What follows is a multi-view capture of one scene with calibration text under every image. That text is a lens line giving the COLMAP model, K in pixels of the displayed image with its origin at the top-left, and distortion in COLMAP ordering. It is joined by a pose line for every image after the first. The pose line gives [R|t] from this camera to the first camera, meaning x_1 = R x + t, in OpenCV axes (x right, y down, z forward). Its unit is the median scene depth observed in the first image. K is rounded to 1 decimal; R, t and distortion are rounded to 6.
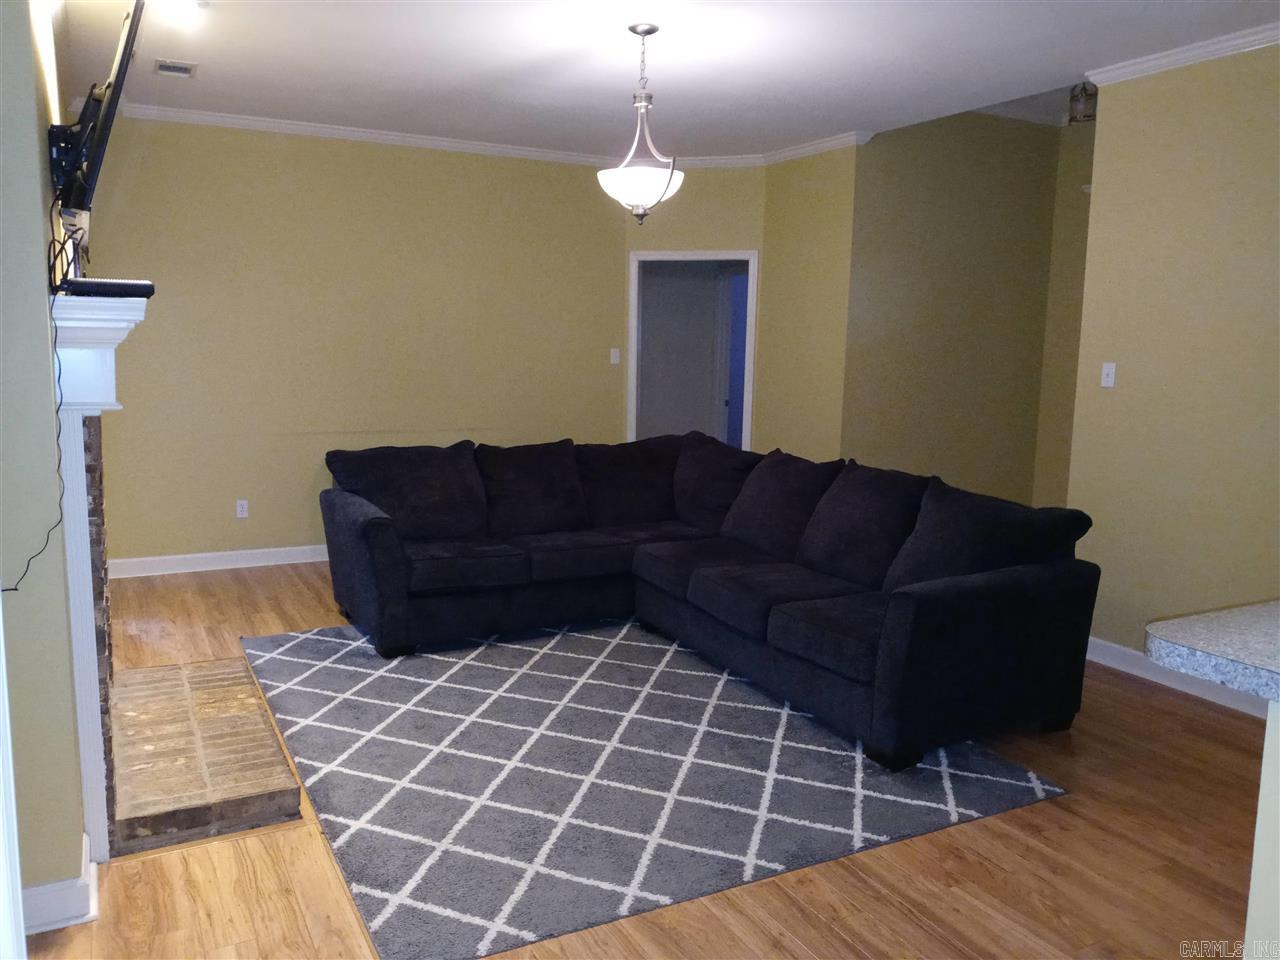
lens RADIAL K [[1017.5, 0, 636.3], [0, 1017.5, 479.0], [0, 0, 1]] dist [0.010972, -0.023535]
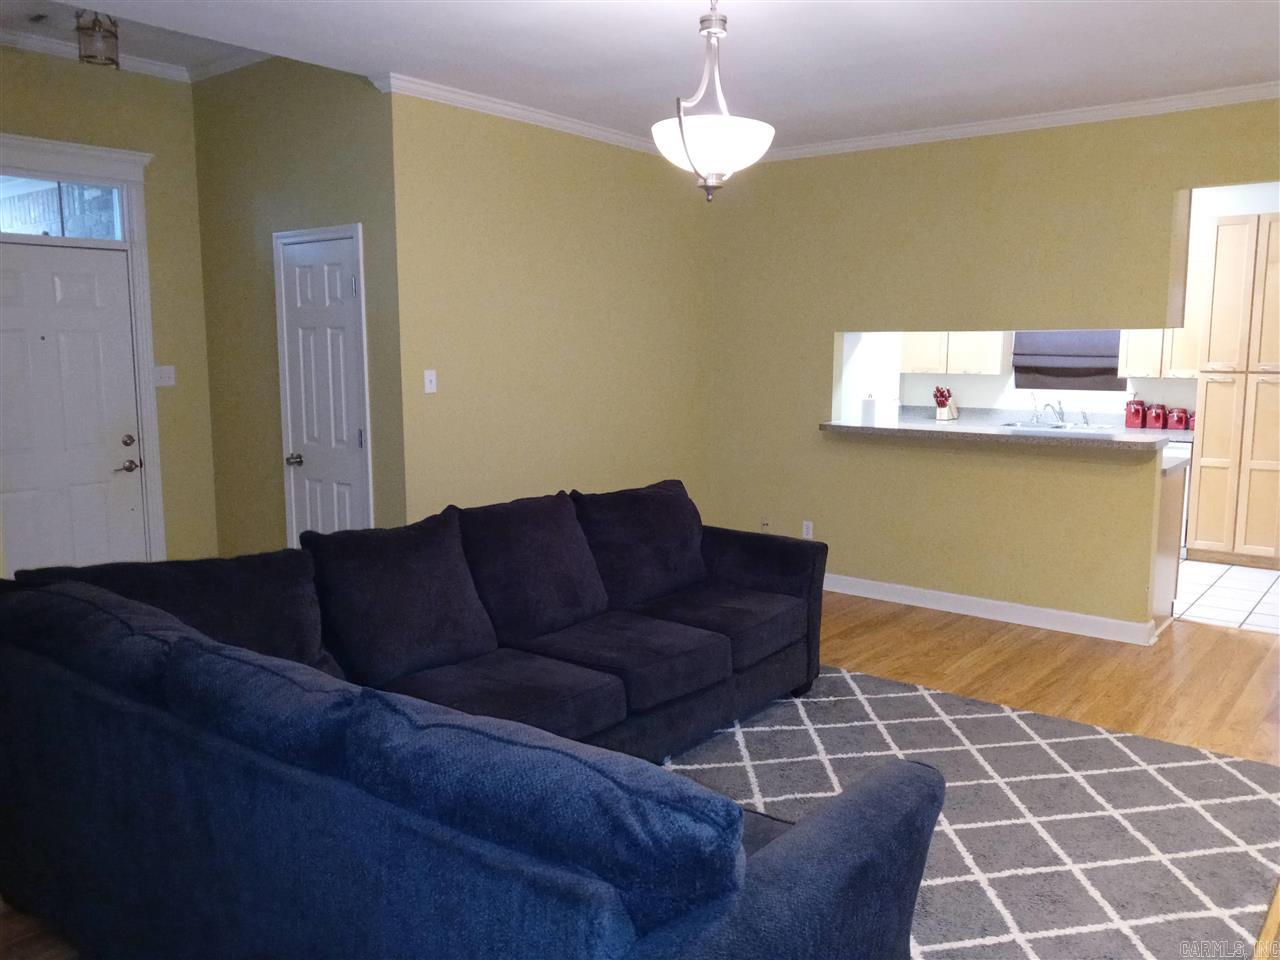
lens RADIAL K [[1017.5, 0, 642.0], [0, 1017.5, 479.6], [0, 0, 1]] dist [0.010972, -0.023535]
pose [[-0.402502, -0.137947, 0.904965, -0.602311], [0.118377, 0.972437, 0.200882, -0.194240], [-0.907733, 0.187982, -0.375078, 1.250566]]
